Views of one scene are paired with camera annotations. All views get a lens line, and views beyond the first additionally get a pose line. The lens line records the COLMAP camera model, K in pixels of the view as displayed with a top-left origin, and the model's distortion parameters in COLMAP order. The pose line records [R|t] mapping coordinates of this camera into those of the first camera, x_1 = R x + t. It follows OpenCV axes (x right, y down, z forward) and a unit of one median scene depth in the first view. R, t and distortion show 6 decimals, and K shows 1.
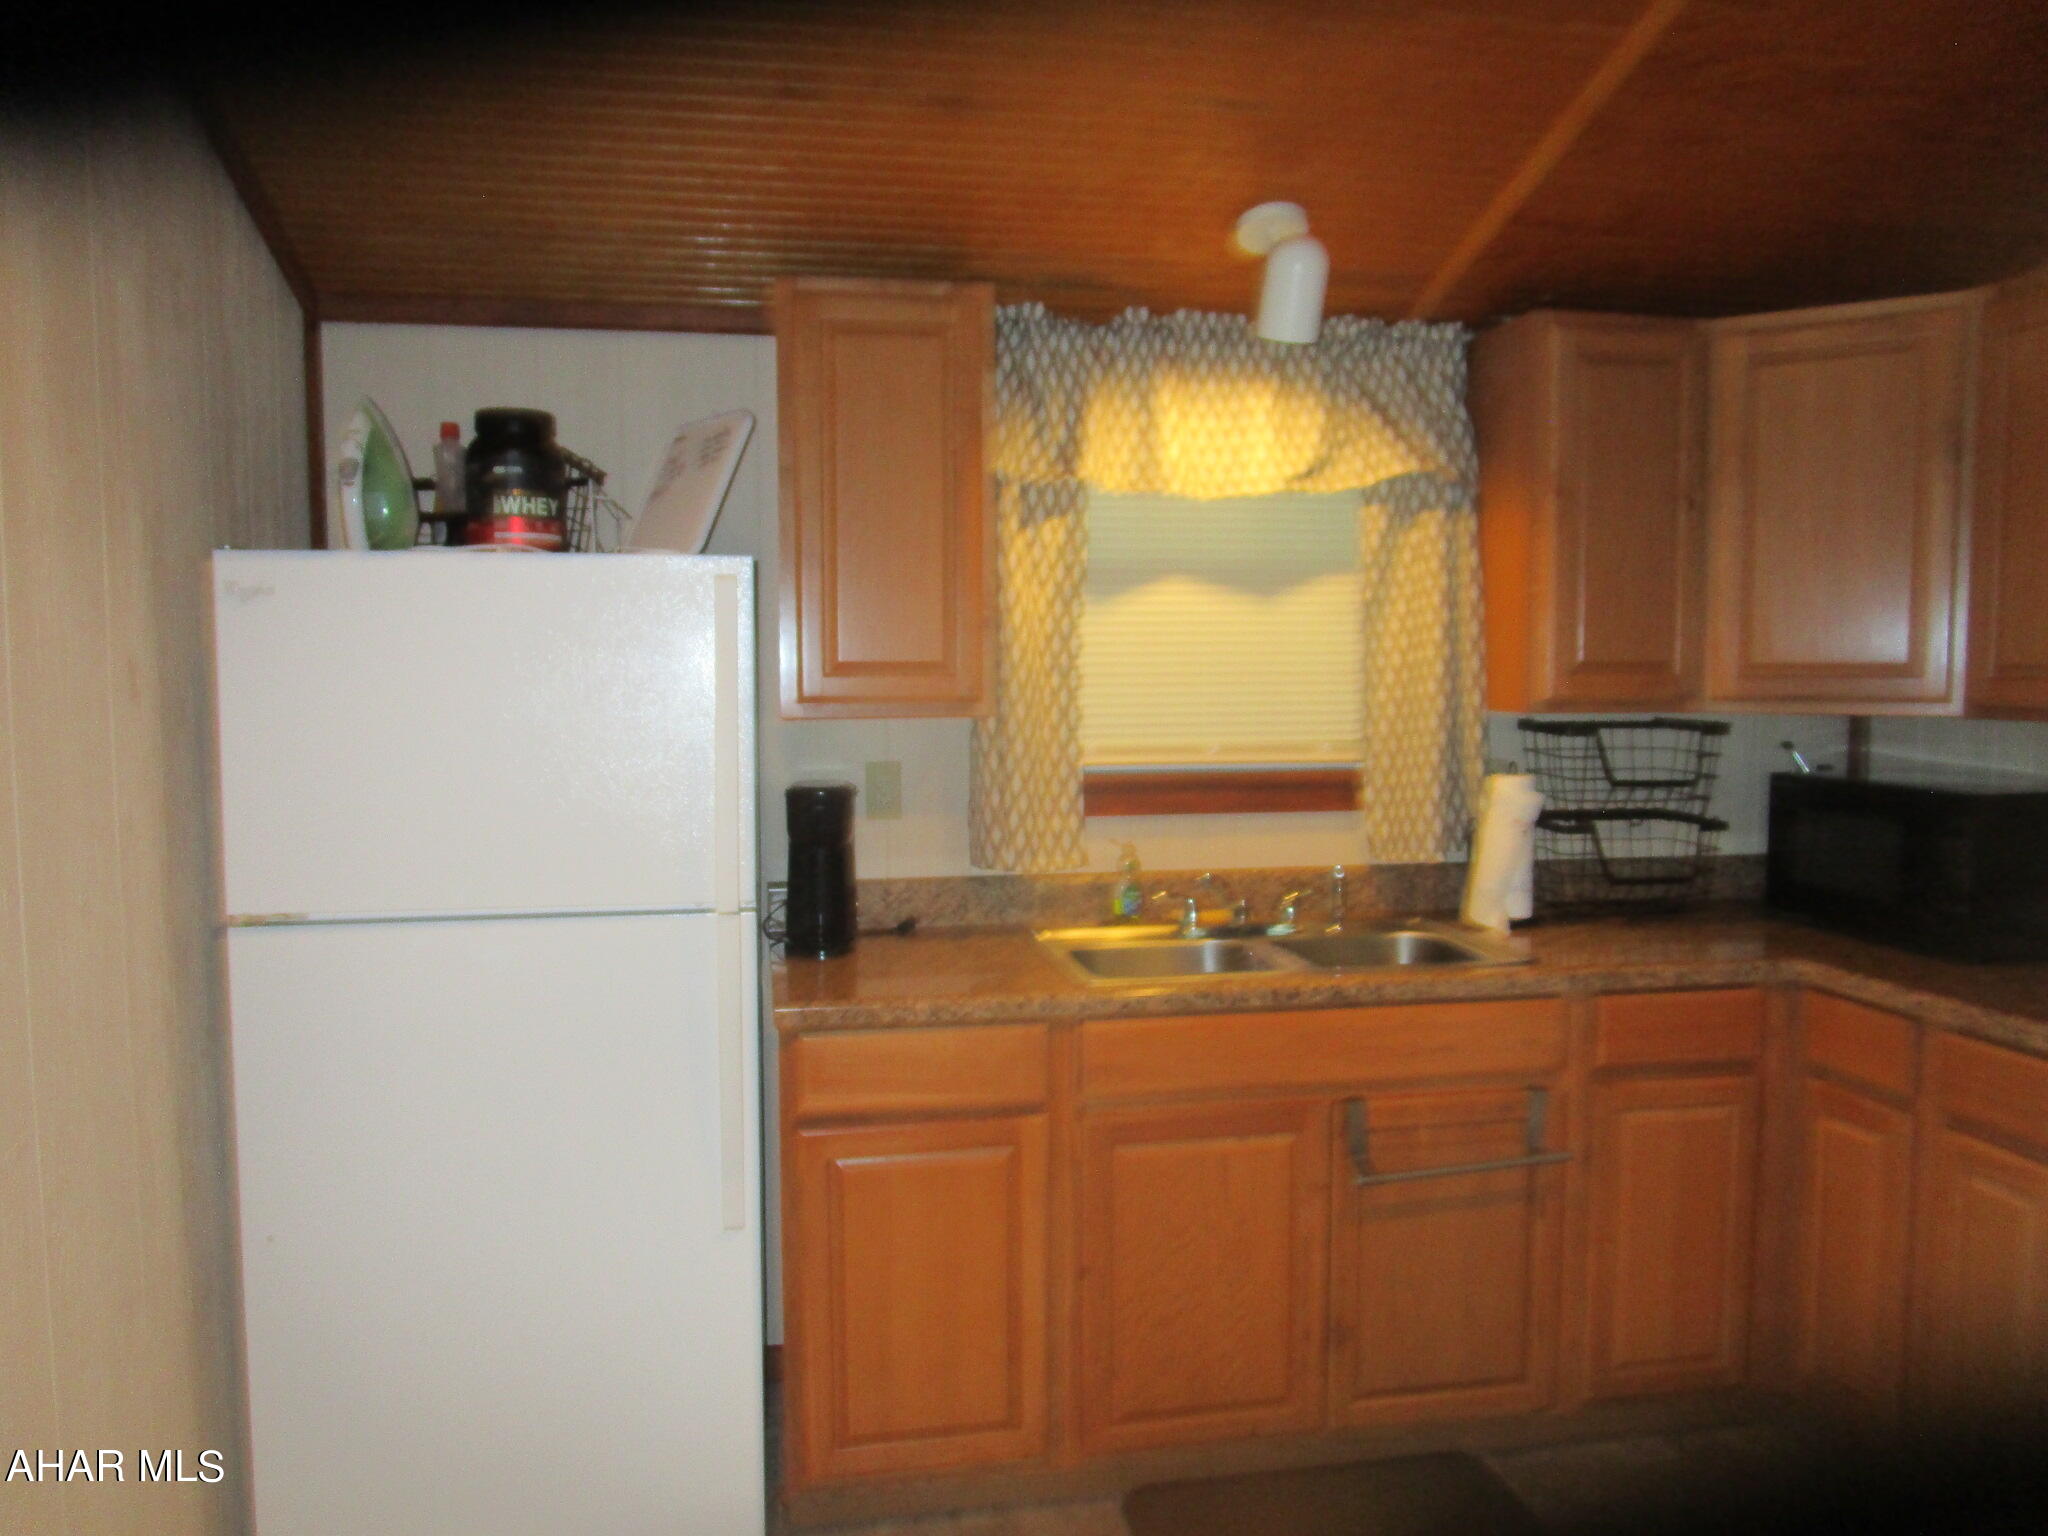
lens RADIAL K [[1446.3, 0, 1010.5], [0, 1446.3, 753.9], [0, 0, 1]] dist [-0.048764, 0.024724]
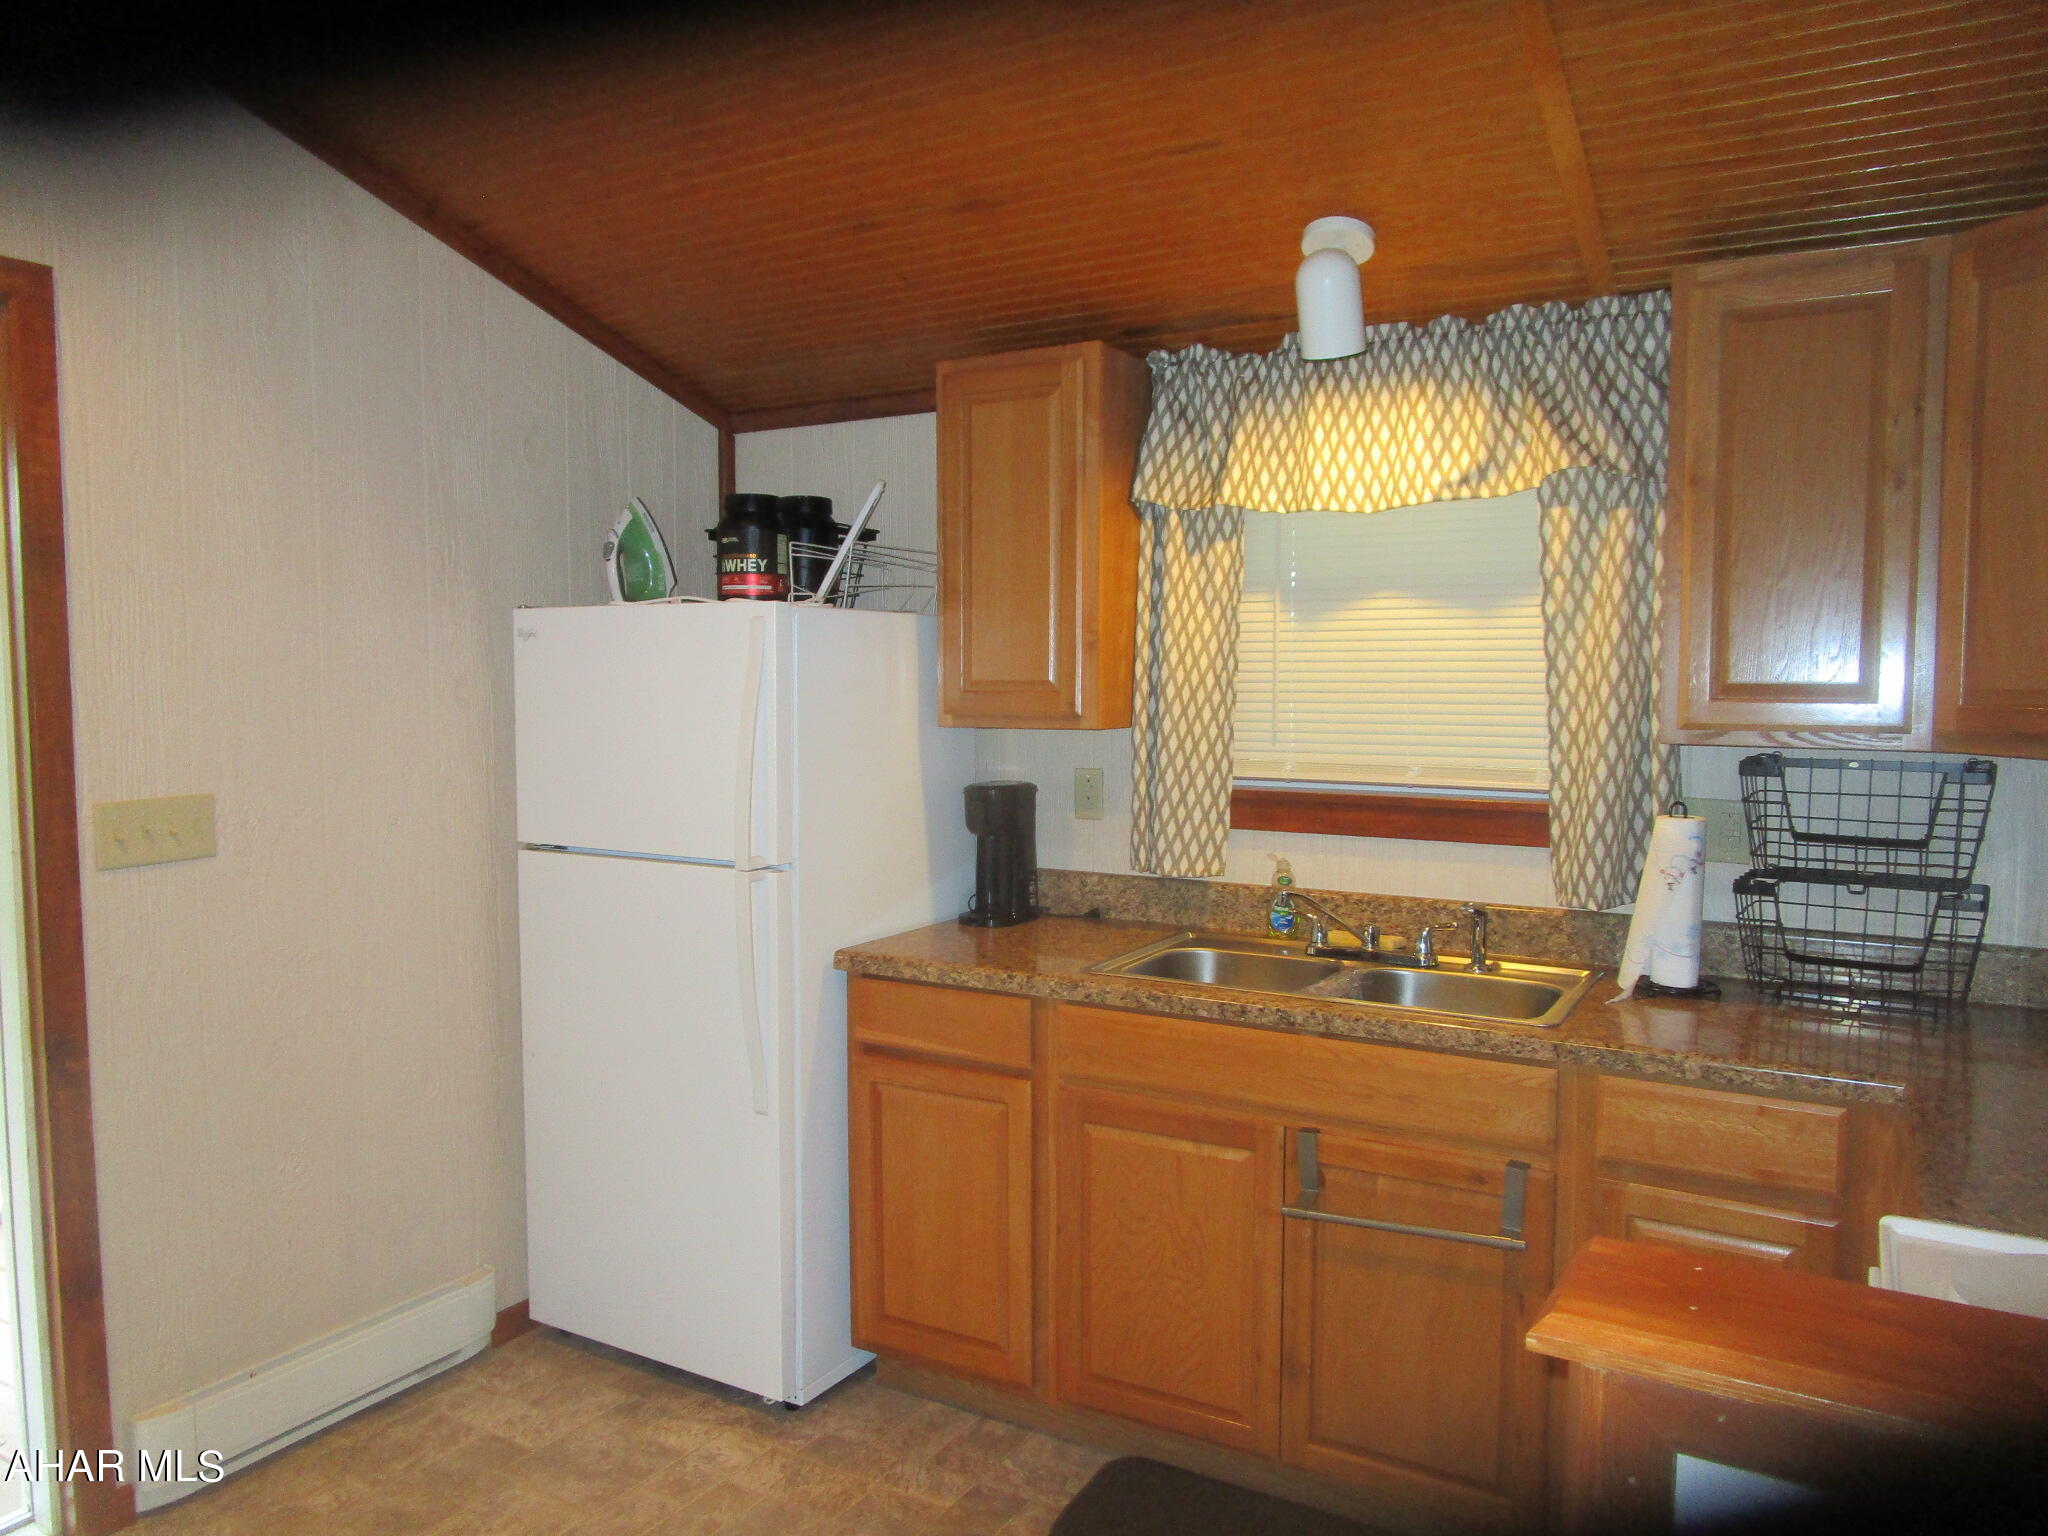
lens RADIAL K [[1446.3, 0, 1010.2], [0, 1446.3, 761.1], [0, 0, 1]] dist [-0.048764, 0.024724]
pose [[0.758062, 0.042258, -0.650812, 0.621308], [-0.043982, 0.998939, 0.013631, -0.012880], [0.650698, 0.018291, 0.759116, 0.106530]]
